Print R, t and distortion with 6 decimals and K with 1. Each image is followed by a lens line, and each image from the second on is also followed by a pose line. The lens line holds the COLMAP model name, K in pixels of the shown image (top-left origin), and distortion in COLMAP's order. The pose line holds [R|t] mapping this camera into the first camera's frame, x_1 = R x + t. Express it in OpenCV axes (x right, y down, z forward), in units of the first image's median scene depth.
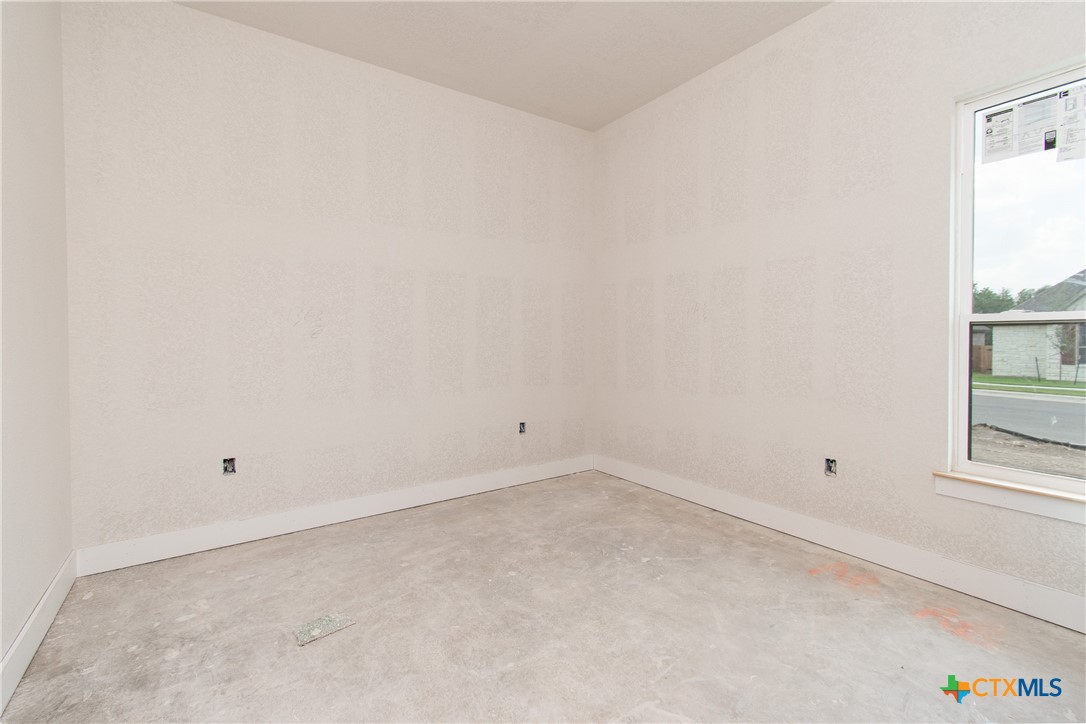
lens RADIAL K [[467.2, 0, 546.6], [0, 467.2, 341.6], [0, 0, 1]] dist [-0.001896, -0.000556]
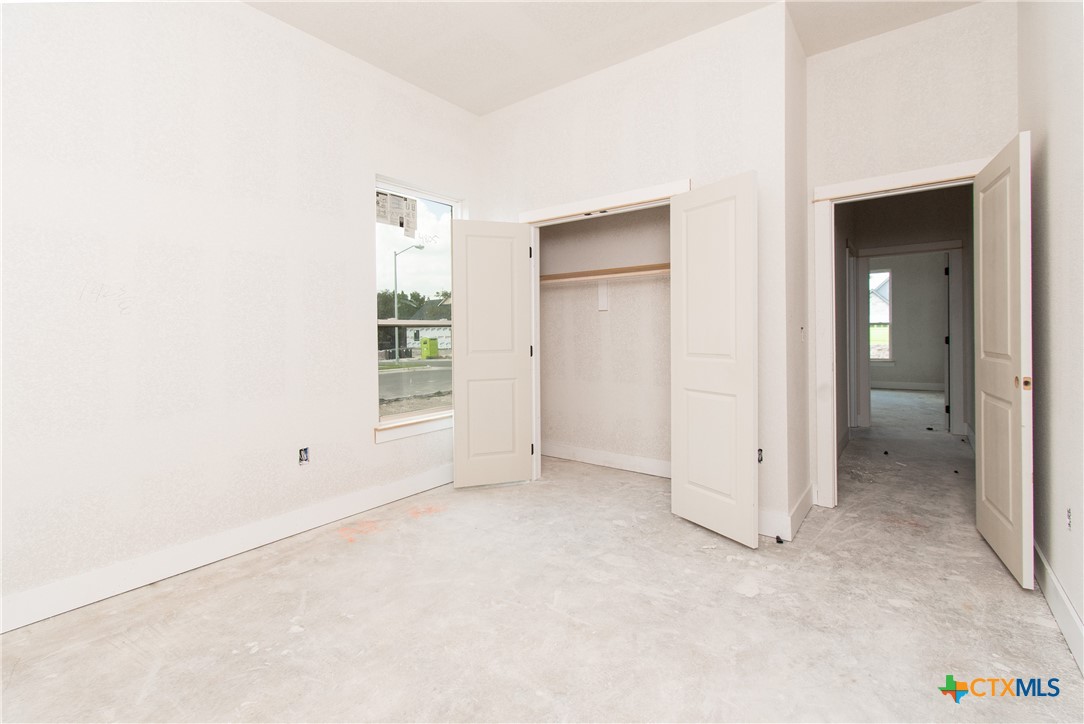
lens RADIAL K [[473.5, 0, 544.4], [0, 473.5, 331.8], [0, 0, 1]] dist [0.000072, -0.000144]
pose [[-0.280994, 0.005635, 0.959693, -0.638858], [0.020612, 0.999788, 0.000165, -0.007251], [-0.959488, 0.019828, -0.281050, 0.815770]]
